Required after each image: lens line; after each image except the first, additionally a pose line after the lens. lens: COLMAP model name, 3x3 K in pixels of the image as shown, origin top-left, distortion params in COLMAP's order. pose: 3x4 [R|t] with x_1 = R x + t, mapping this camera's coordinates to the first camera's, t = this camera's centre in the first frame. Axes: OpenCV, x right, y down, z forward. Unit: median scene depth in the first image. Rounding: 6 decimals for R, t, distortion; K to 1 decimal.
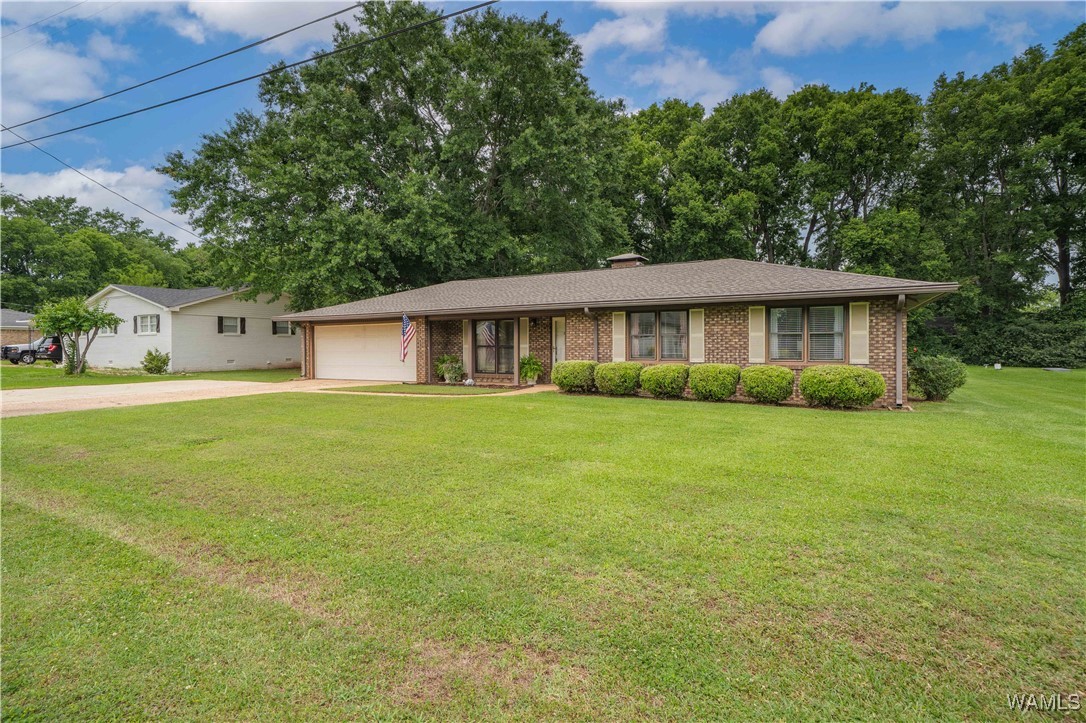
lens RADIAL K [[527.6, 0, 540.7], [0, 527.6, 352.2], [0, 0, 1]] dist [0.009156, -0.000083]
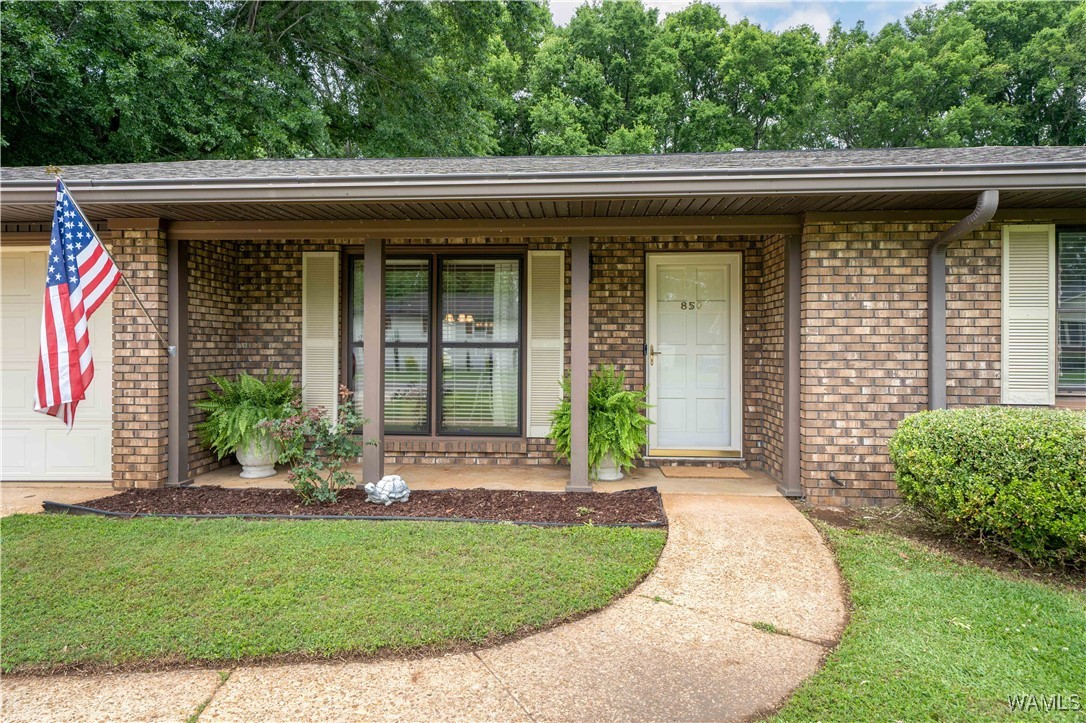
lens RADIAL K [[634.7, 0, 534.6], [0, 634.7, 342.4], [0, 0, 1]] dist [0.019234, 0.002264]
pose [[0.903305, 0.011947, 0.428832, -0.187914], [-0.003058, 0.999766, -0.021412, -0.004907], [-0.428988, 0.018031, 0.903130, 0.650738]]
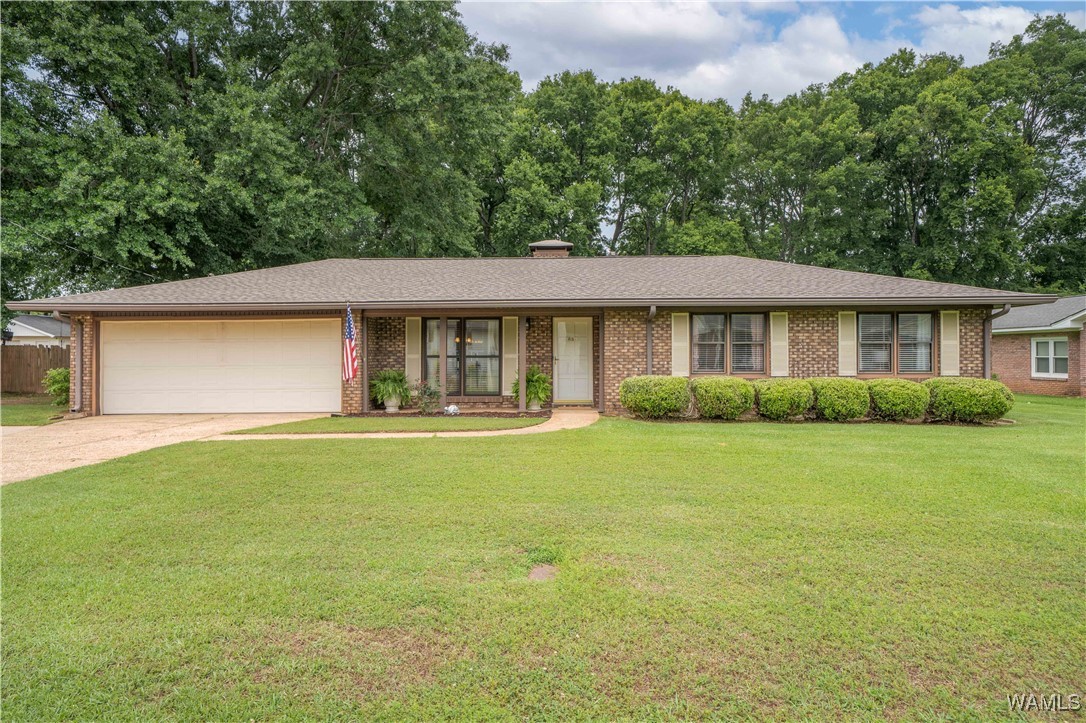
lens RADIAL K [[634.7, 0, 540.1], [0, 634.7, 352.1], [0, 0, 1]] dist [0.019234, 0.002264]
pose [[0.887372, 0.003097, 0.461044, -0.380384], [0.004713, 0.999864, -0.015789, -0.003379], [-0.461031, 0.016184, 0.887237, 0.209931]]
